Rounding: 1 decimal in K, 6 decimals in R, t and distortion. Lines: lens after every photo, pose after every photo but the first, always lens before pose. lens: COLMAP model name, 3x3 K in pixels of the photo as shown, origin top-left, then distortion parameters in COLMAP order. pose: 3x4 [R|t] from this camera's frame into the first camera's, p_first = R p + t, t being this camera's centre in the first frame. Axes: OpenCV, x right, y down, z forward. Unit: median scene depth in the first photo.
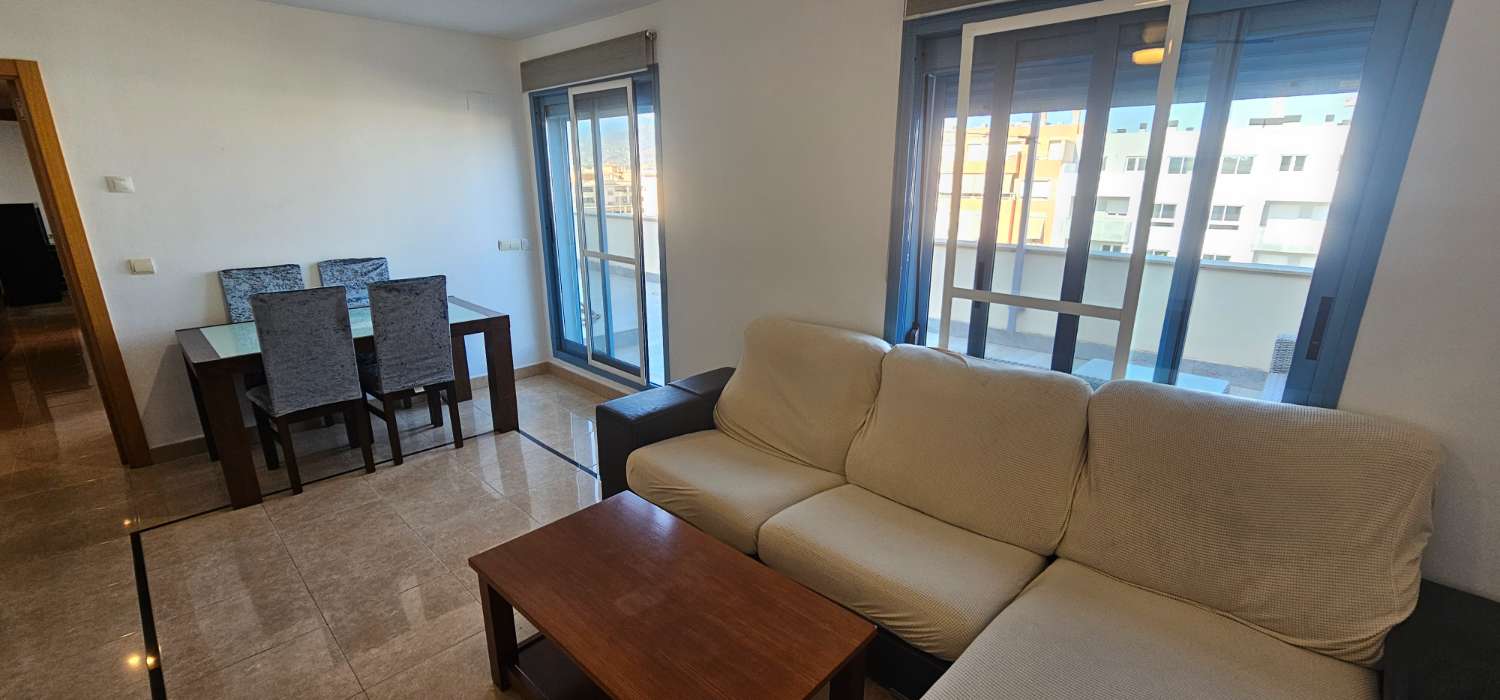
lens RADIAL K [[616.4, 0, 754.9], [0, 616.4, 348.2], [0, 0, 1]] dist [0.000995, -0.001326]
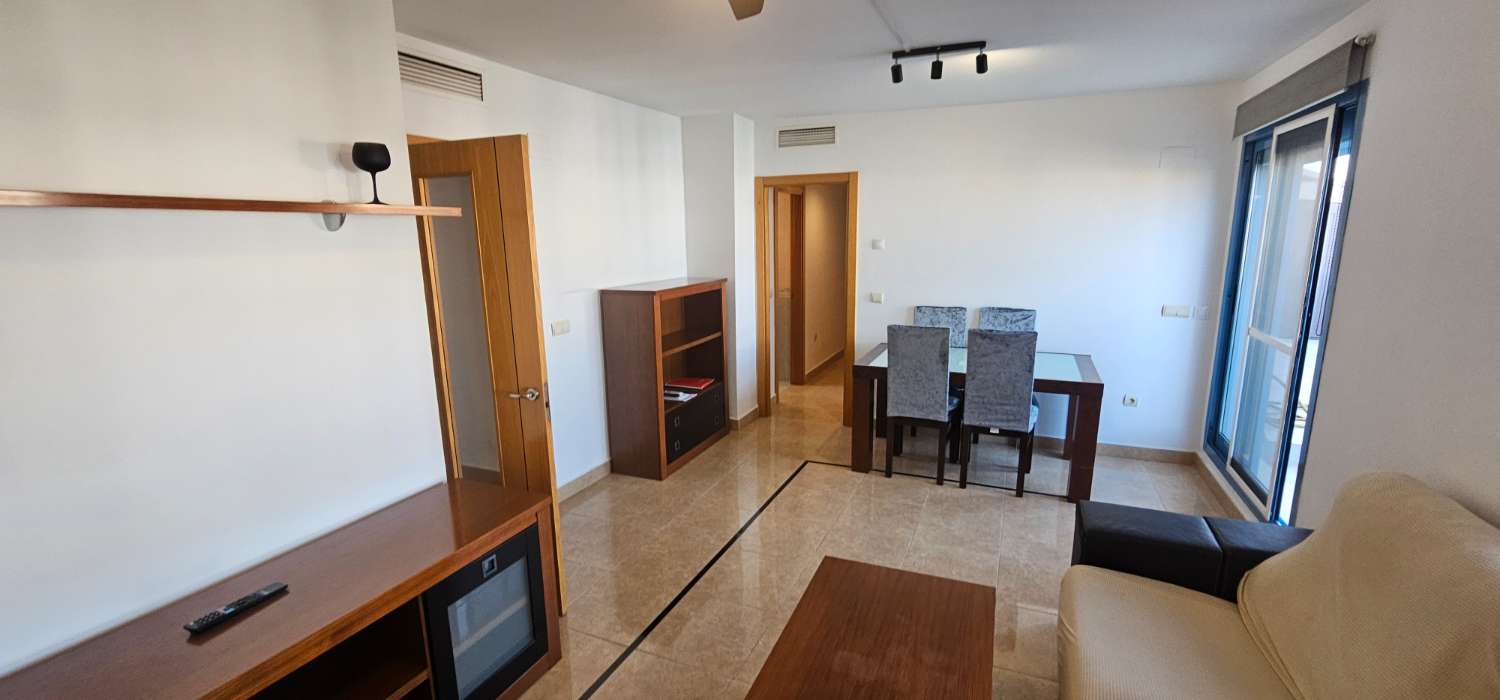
lens RADIAL K [[616.4, 0, 764.0], [0, 616.4, 349.8], [0, 0, 1]] dist [0.000995, -0.001326]
pose [[0.358823, 0.166755, -0.918389, 0.292760], [-0.234461, 0.968469, 0.084242, -0.068412], [0.903479, 0.185098, 0.386607, 0.181290]]
